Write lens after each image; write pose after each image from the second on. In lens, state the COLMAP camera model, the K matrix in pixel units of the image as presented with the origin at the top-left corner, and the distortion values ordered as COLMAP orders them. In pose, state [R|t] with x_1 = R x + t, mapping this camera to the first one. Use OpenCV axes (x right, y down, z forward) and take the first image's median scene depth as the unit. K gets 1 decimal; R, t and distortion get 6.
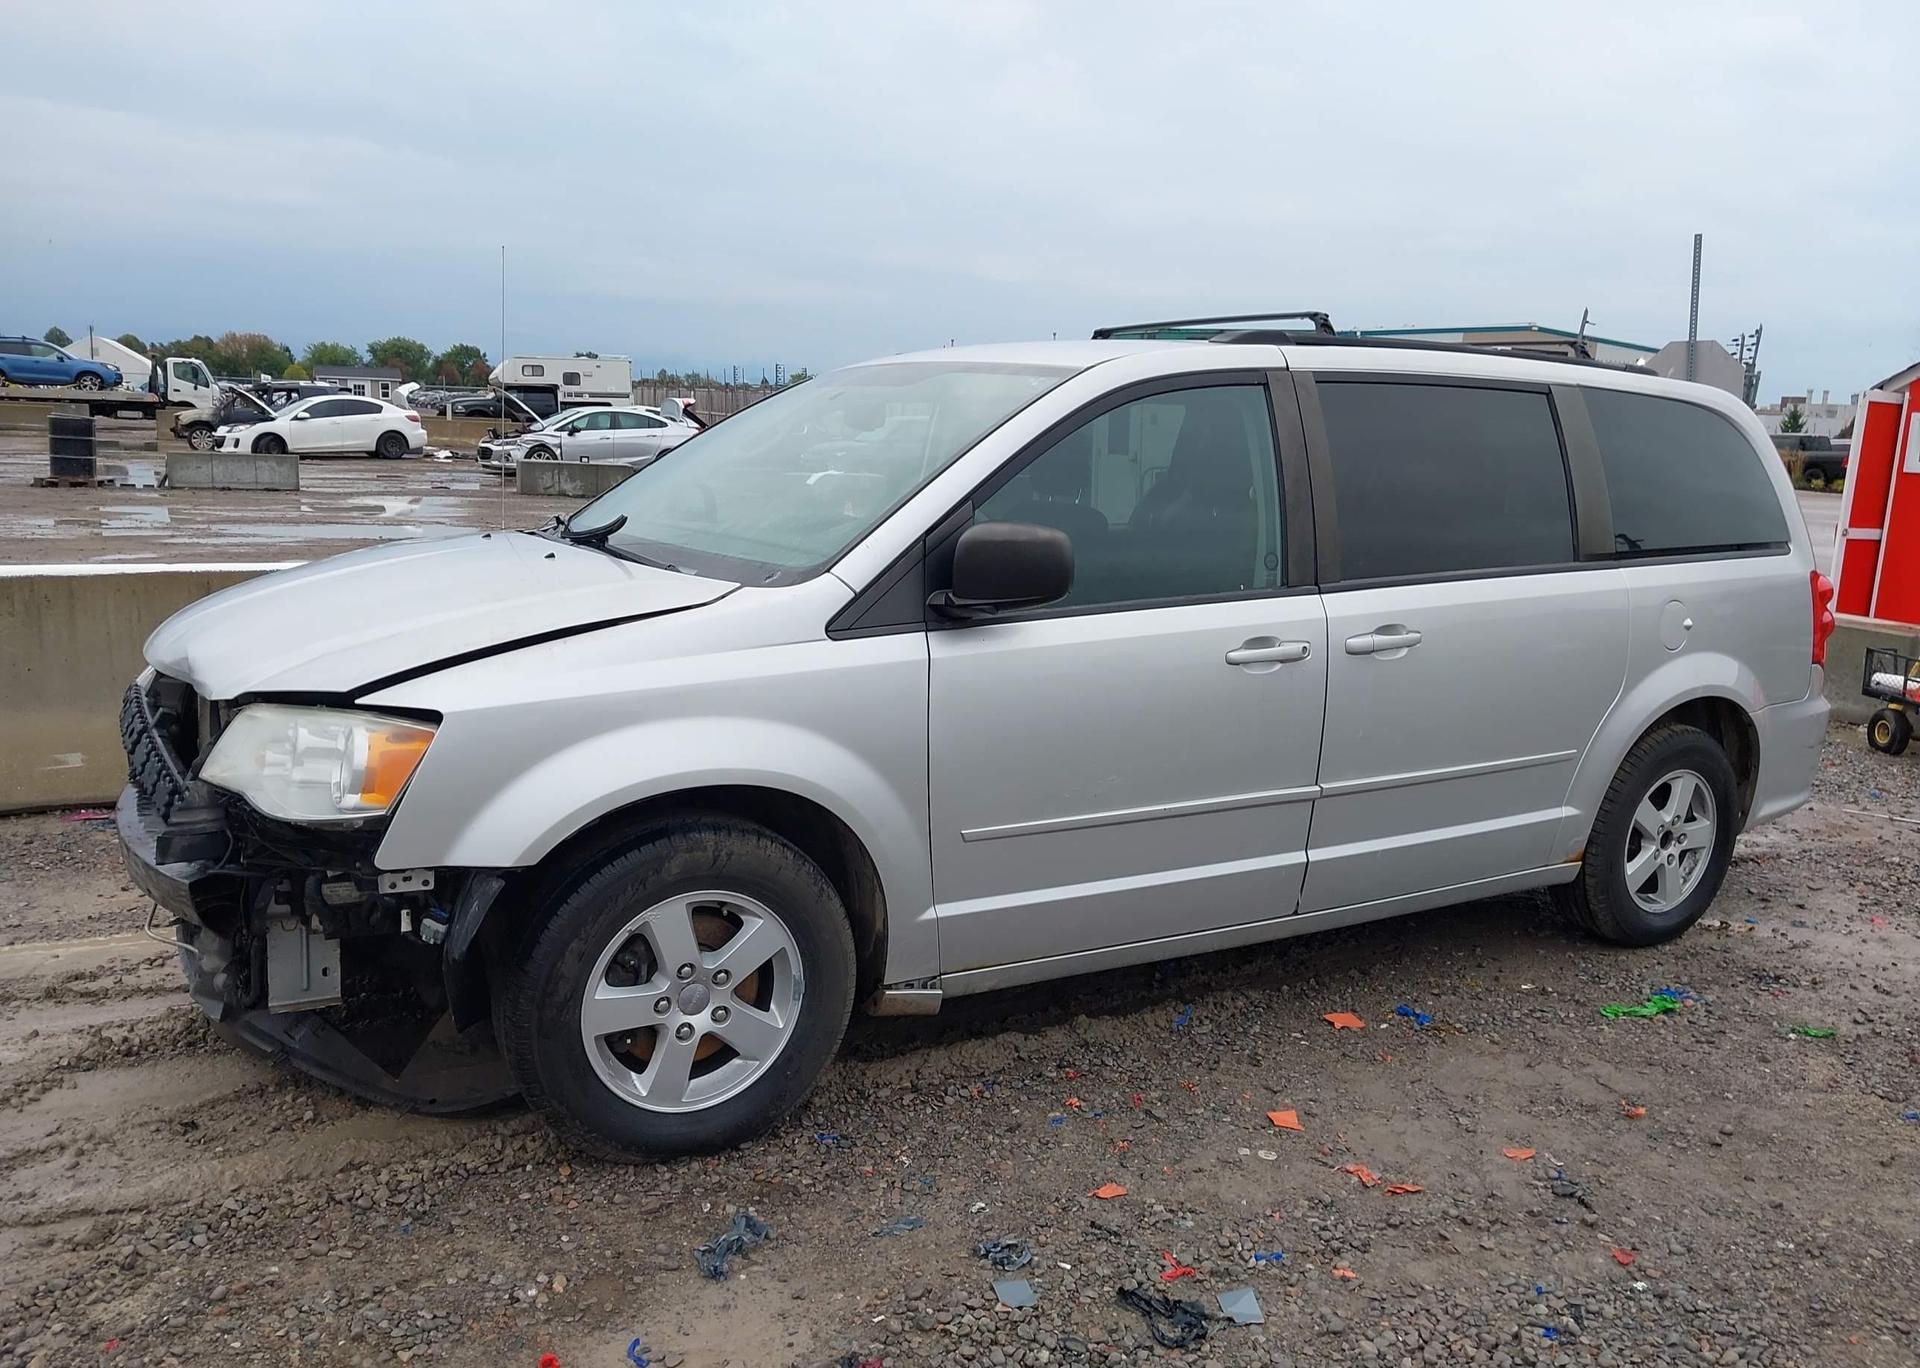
lens RADIAL K [[1494.5, 0, 1006.2], [0, 1494.5, 668.7], [0, 0, 1]] dist [0.028163, -0.040704]
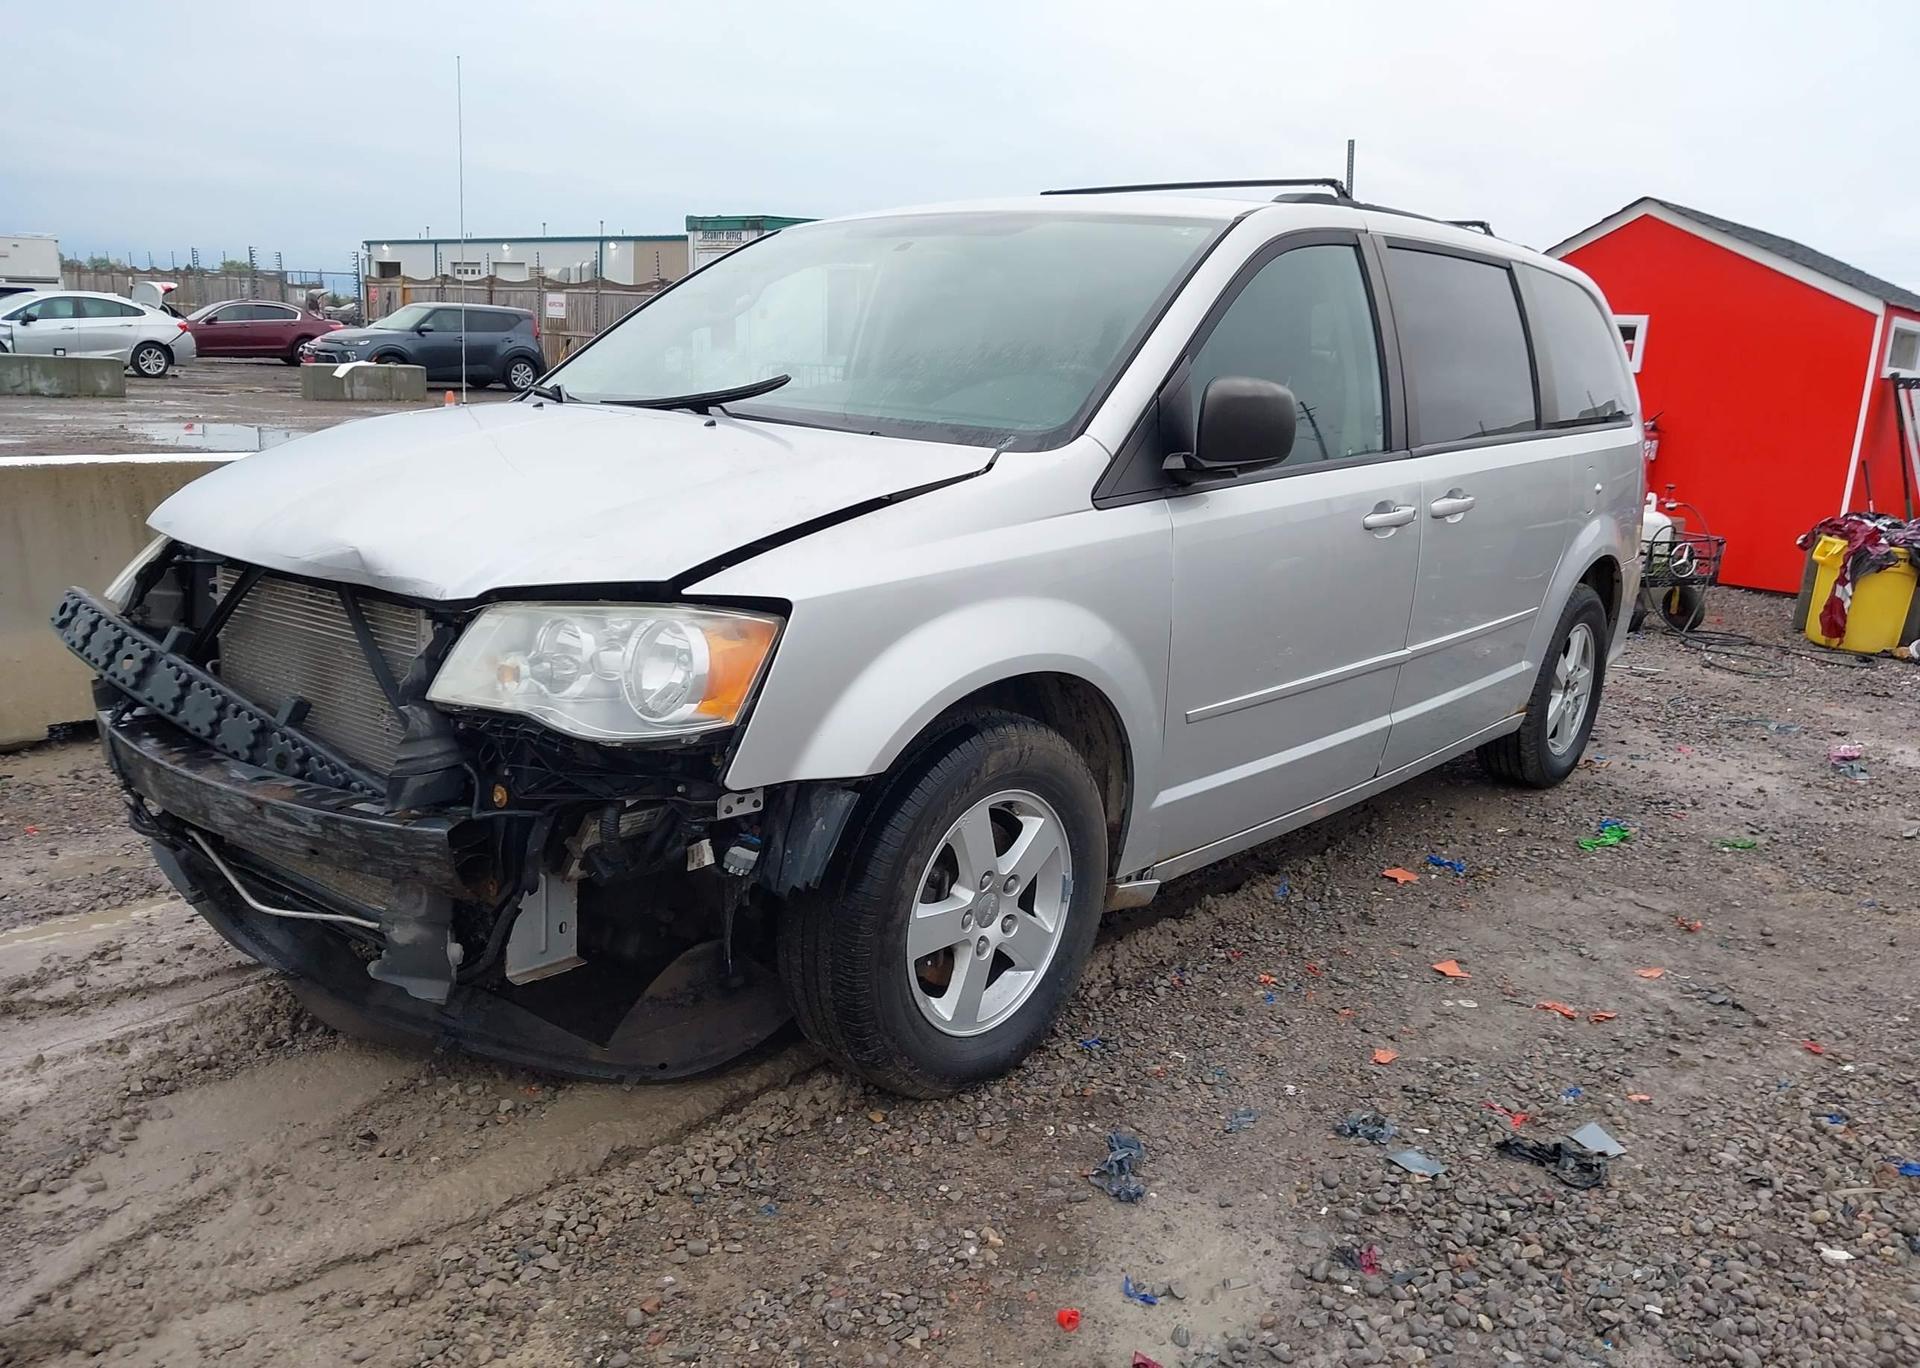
lens RADIAL K [[1494.5, 0, 1024.4], [0, 1494.5, 669.1], [0, 0, 1]] dist [0.028163, -0.040704]
pose [[0.947597, -0.059623, 0.313854, -0.452484], [0.039522, 0.996762, 0.070029, 0.012797], [-0.317013, -0.053955, 0.946885, 0.145643]]
